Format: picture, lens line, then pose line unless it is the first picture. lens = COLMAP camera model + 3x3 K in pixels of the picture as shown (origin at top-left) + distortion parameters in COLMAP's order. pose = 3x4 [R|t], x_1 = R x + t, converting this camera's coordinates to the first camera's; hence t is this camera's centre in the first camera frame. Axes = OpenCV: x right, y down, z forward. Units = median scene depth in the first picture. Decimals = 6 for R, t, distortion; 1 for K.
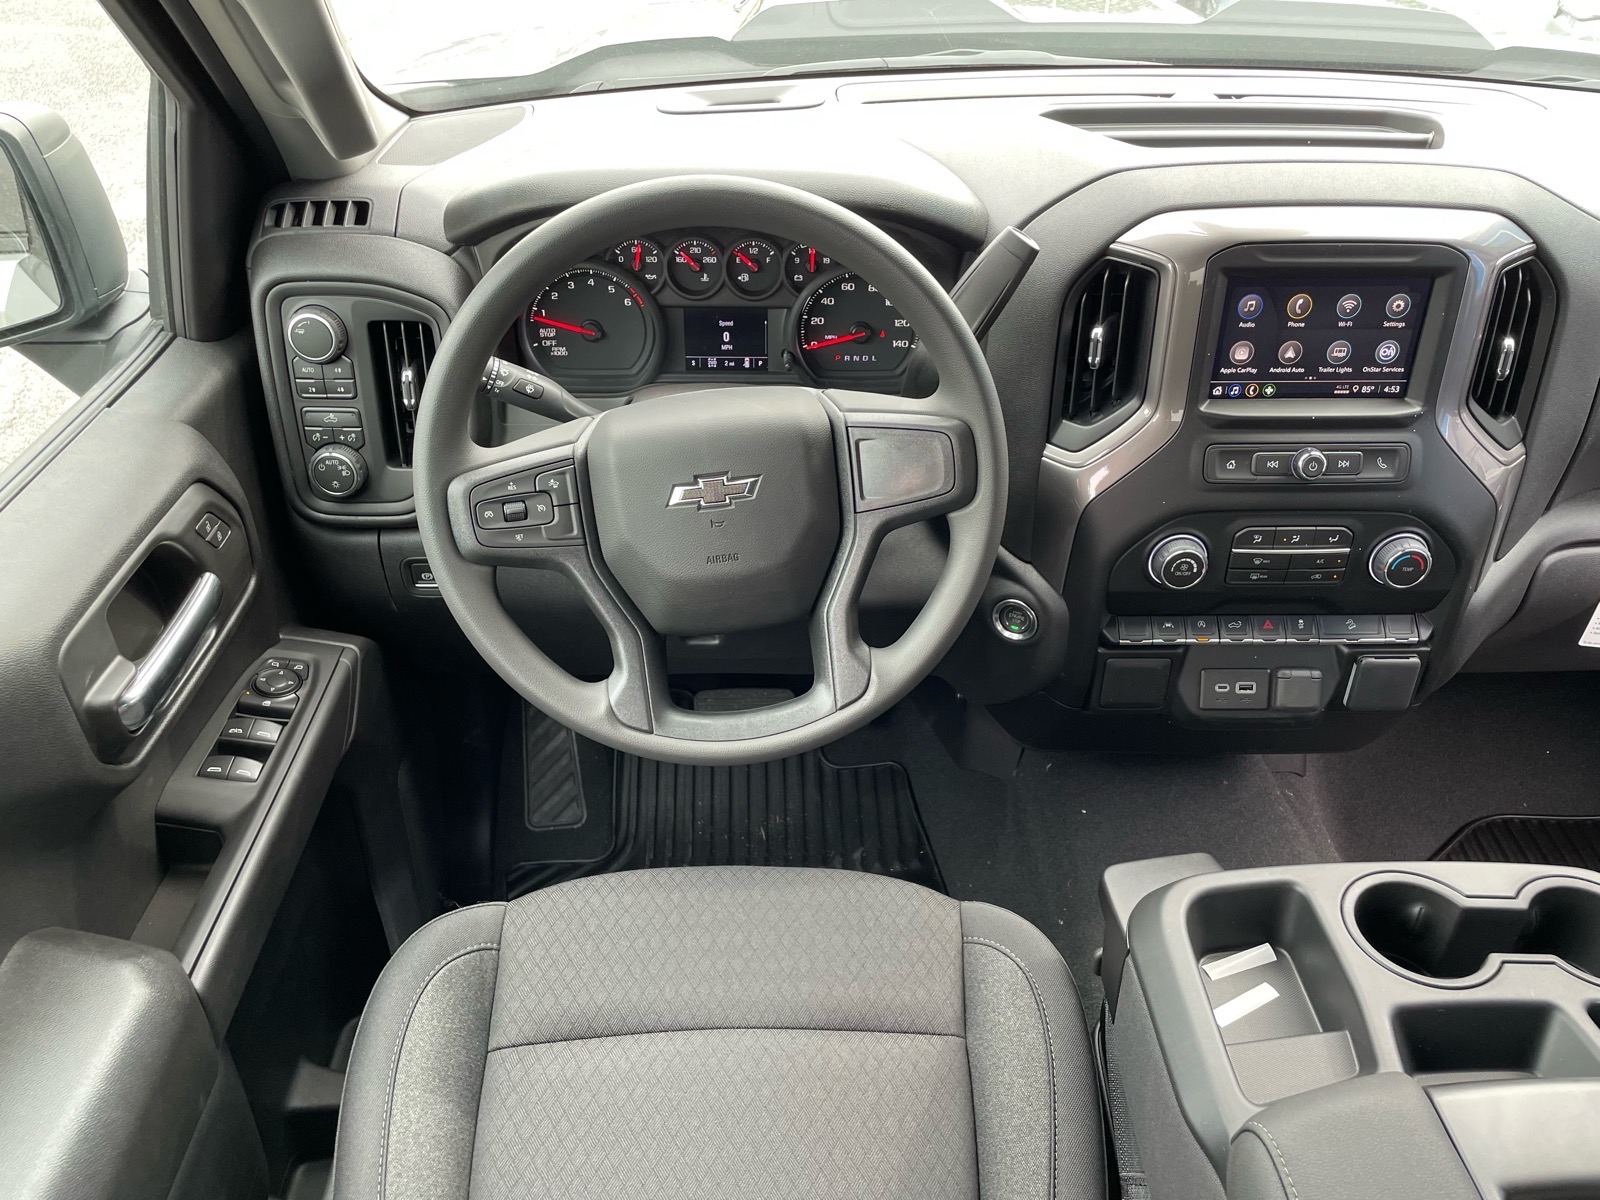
lens RADIAL K [[1185.0, 0, 797.1], [0, 1185.0, 615.4], [0, 0, 1]] dist [0.015002, 0.001312]
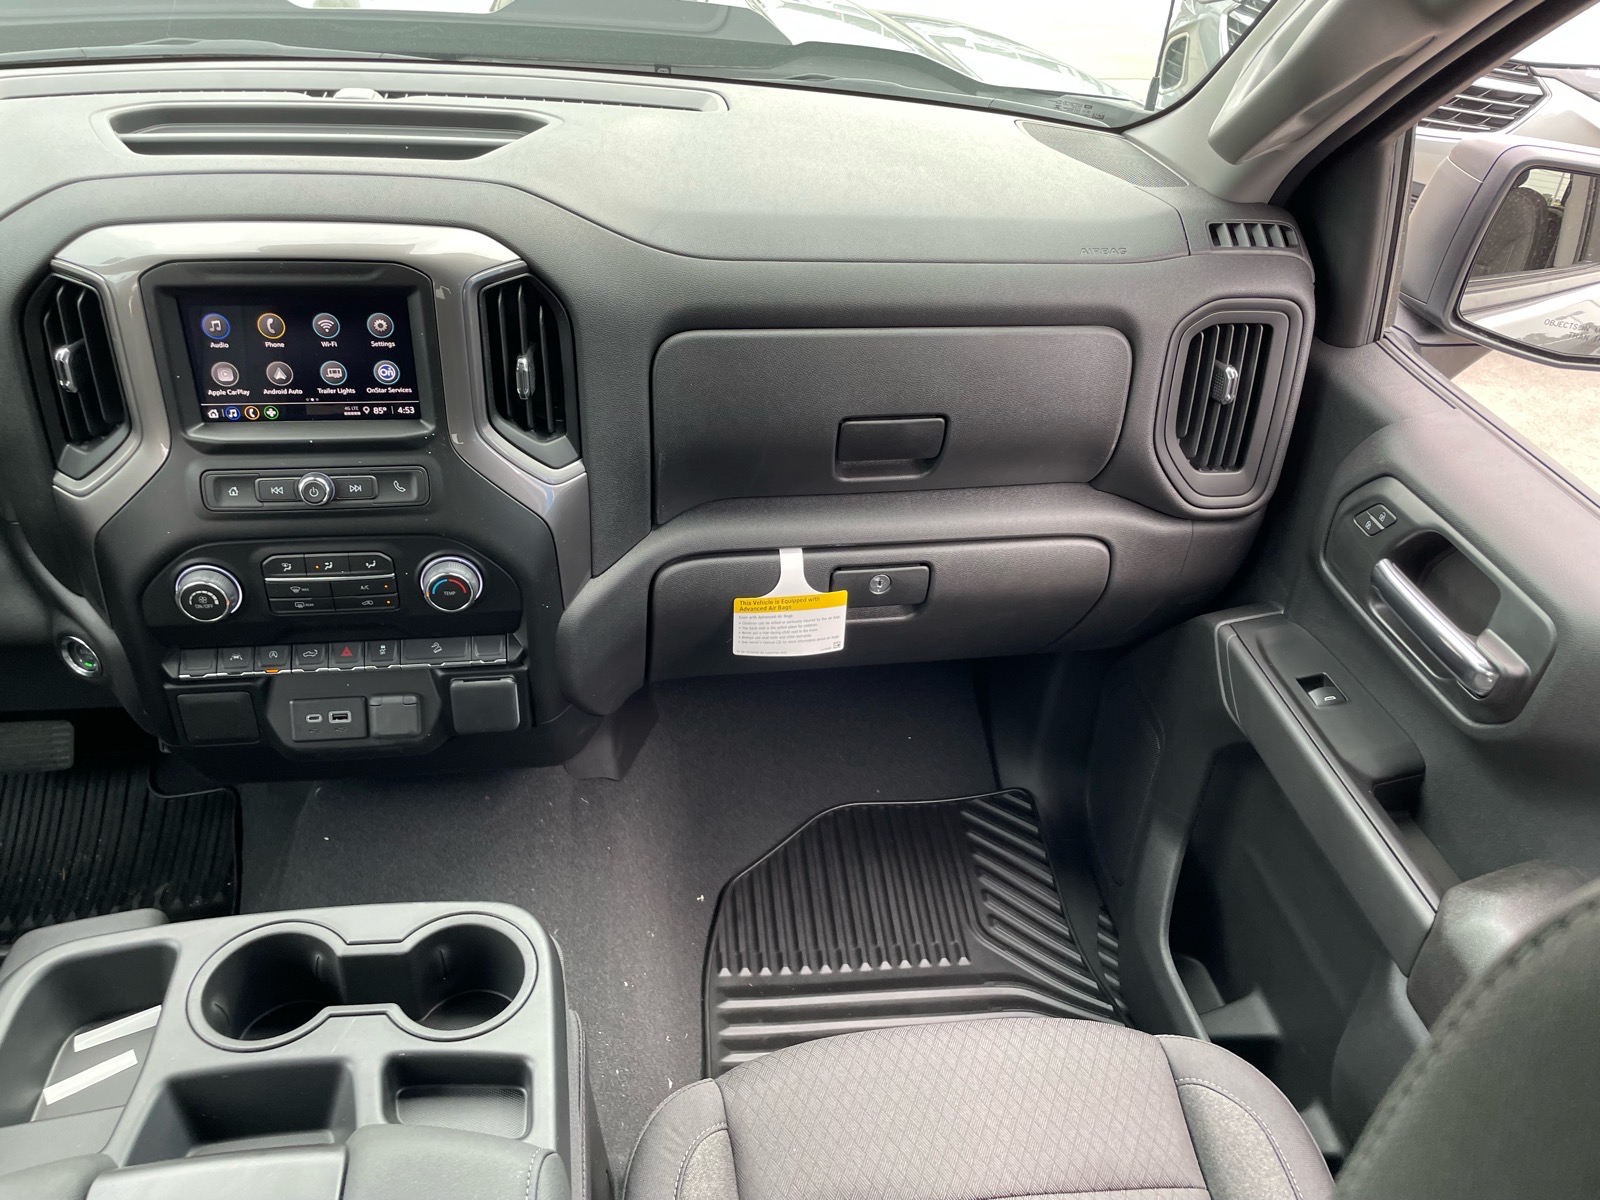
lens RADIAL K [[1175.6, 0, 800.0], [0, 1175.6, 600.0], [0, 0, 1]] dist [0.090345, -0.121157]
pose [[0.992305, -0.037456, 0.118014, 0.698657], [0.036097, 0.999255, 0.013632, -0.036824], [-0.118437, -0.009268, 0.992918, -0.001830]]
